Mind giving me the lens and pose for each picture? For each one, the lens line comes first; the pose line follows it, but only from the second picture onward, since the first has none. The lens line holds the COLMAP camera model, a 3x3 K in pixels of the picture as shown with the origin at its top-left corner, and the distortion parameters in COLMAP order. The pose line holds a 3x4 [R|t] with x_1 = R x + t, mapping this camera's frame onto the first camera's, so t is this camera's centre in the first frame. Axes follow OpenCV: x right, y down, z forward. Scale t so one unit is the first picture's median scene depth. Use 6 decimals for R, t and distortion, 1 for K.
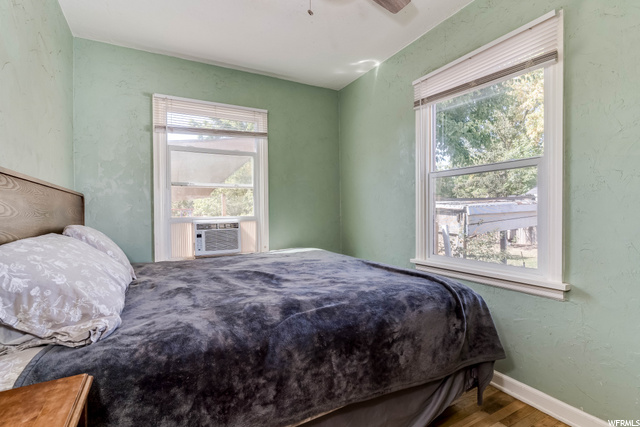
lens RADIAL K [[311.4, 0, 318.3], [0, 311.4, 216.0], [0, 0, 1]] dist [-0.000948, 0.000208]
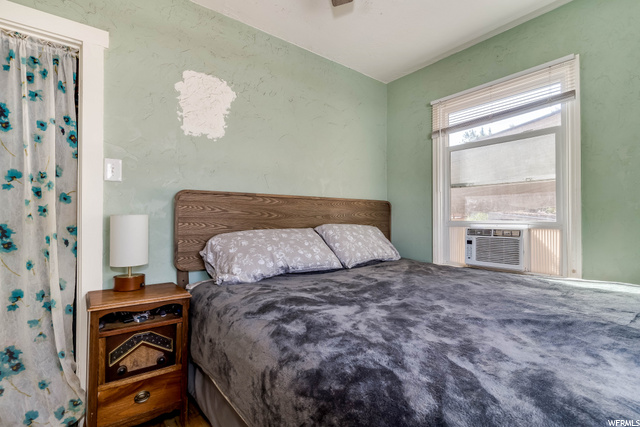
lens RADIAL K [[311.4, 0, 319.8], [0, 311.4, 213.4], [0, 0, 1]] dist [-0.000948, 0.000208]
pose [[0.146967, -0.001115, -0.989141, 0.422439], [-0.013956, 0.999897, -0.003201, -0.008884], [0.989043, 0.014275, 0.146937, 0.446417]]
